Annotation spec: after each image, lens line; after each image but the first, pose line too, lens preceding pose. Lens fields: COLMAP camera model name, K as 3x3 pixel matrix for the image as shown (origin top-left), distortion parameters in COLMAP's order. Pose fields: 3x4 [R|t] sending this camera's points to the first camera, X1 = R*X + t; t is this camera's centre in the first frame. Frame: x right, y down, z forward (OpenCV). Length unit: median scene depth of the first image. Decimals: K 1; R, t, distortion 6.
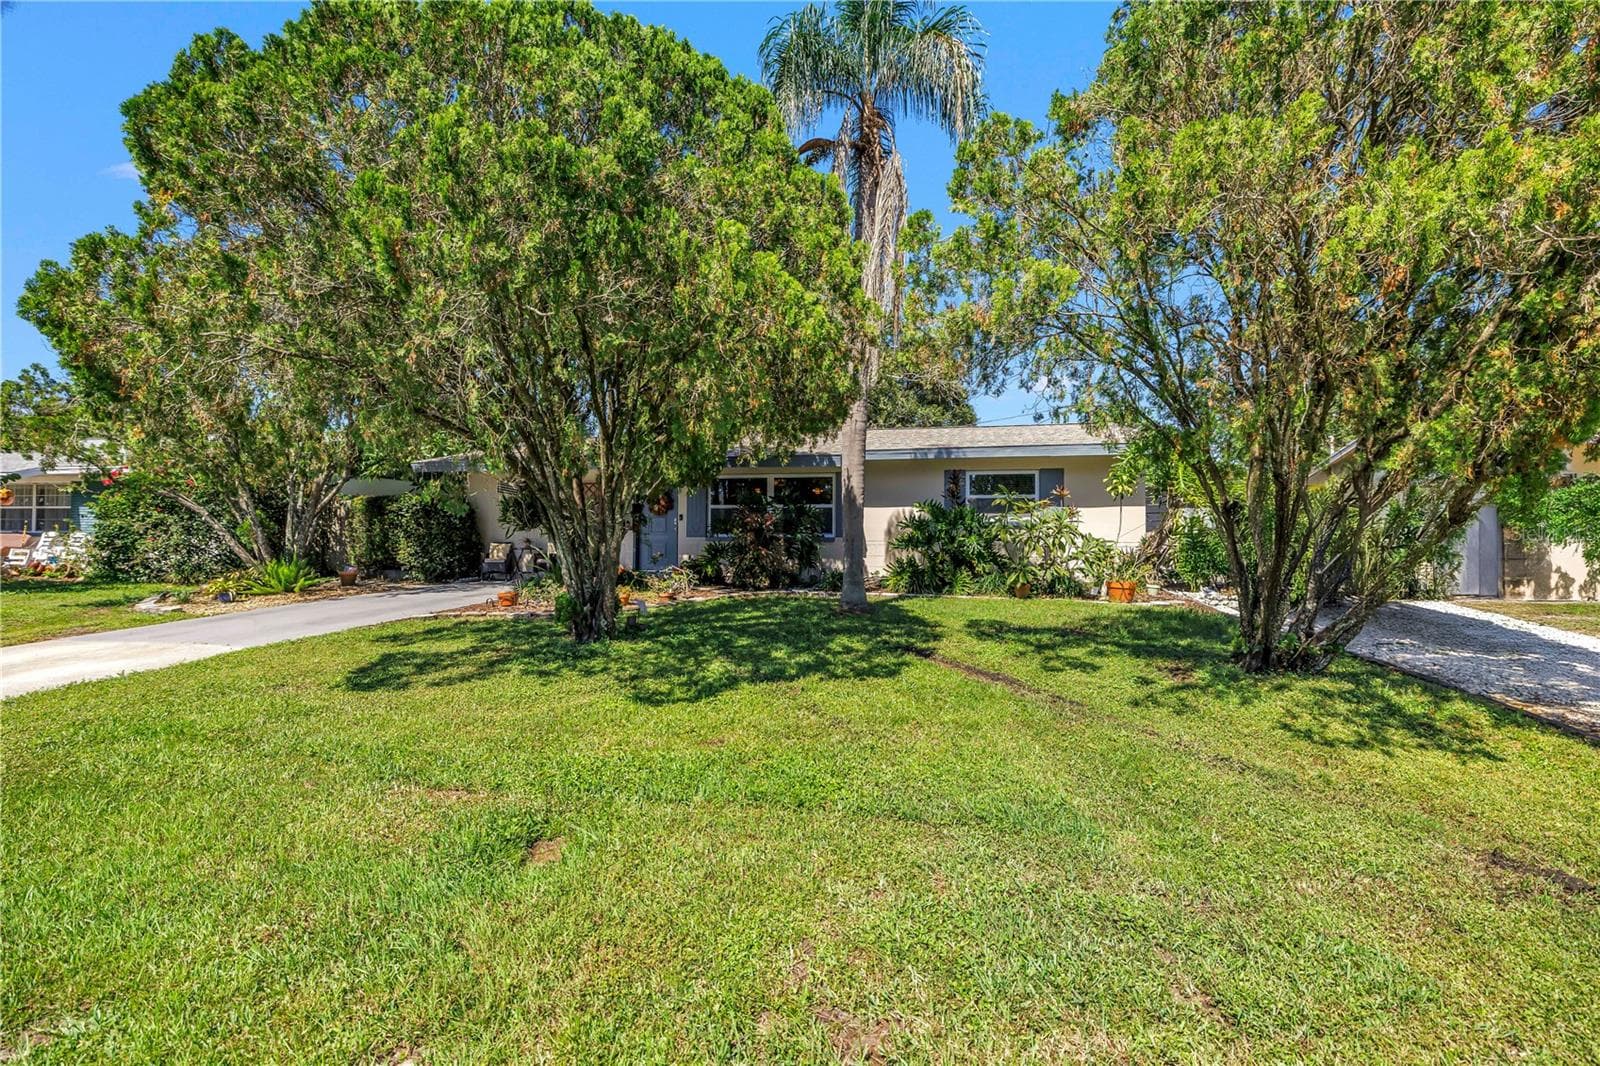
lens RADIAL K [[676.6, 0, 800.5], [0, 676.6, 531.3], [0, 0, 1]] dist [-0.002669, 0.001640]
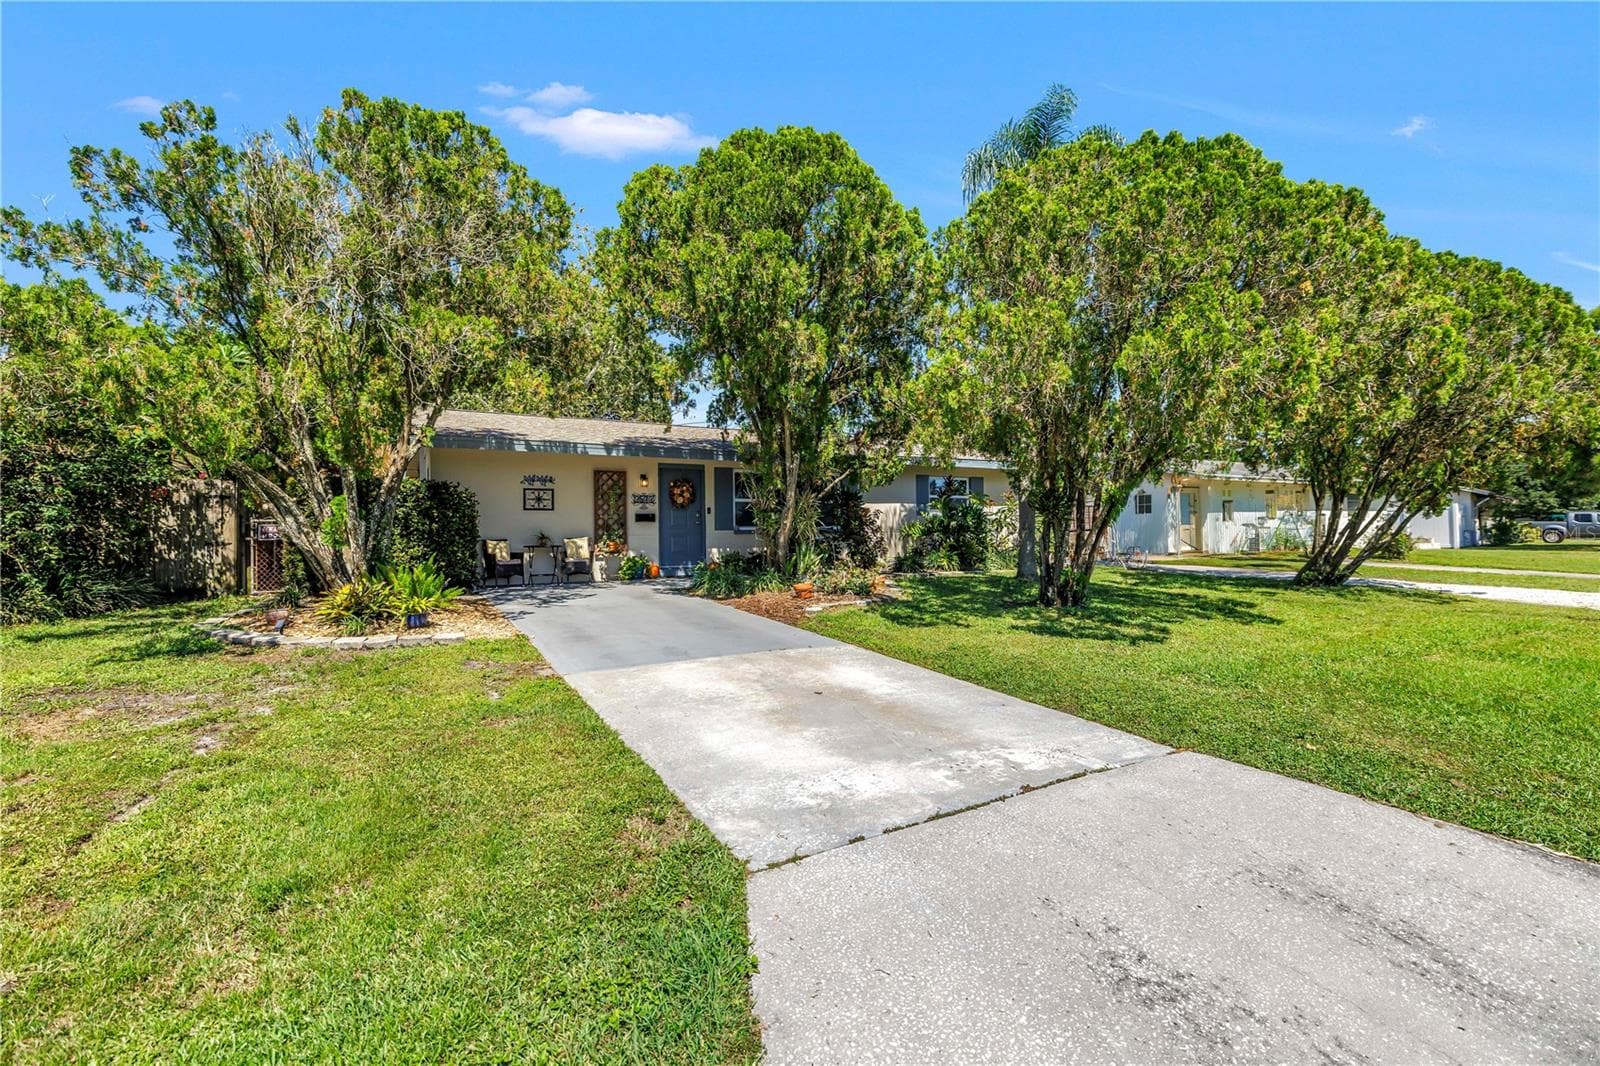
lens RADIAL K [[676.6, 0, 801.1], [0, 676.6, 528.5], [0, 0, 1]] dist [-0.002669, 0.001640]
pose [[0.752213, -0.011031, 0.658828, -0.659195], [0.006053, 0.999933, 0.009831, -0.001952], [-0.658893, -0.003407, 0.752229, 0.137156]]
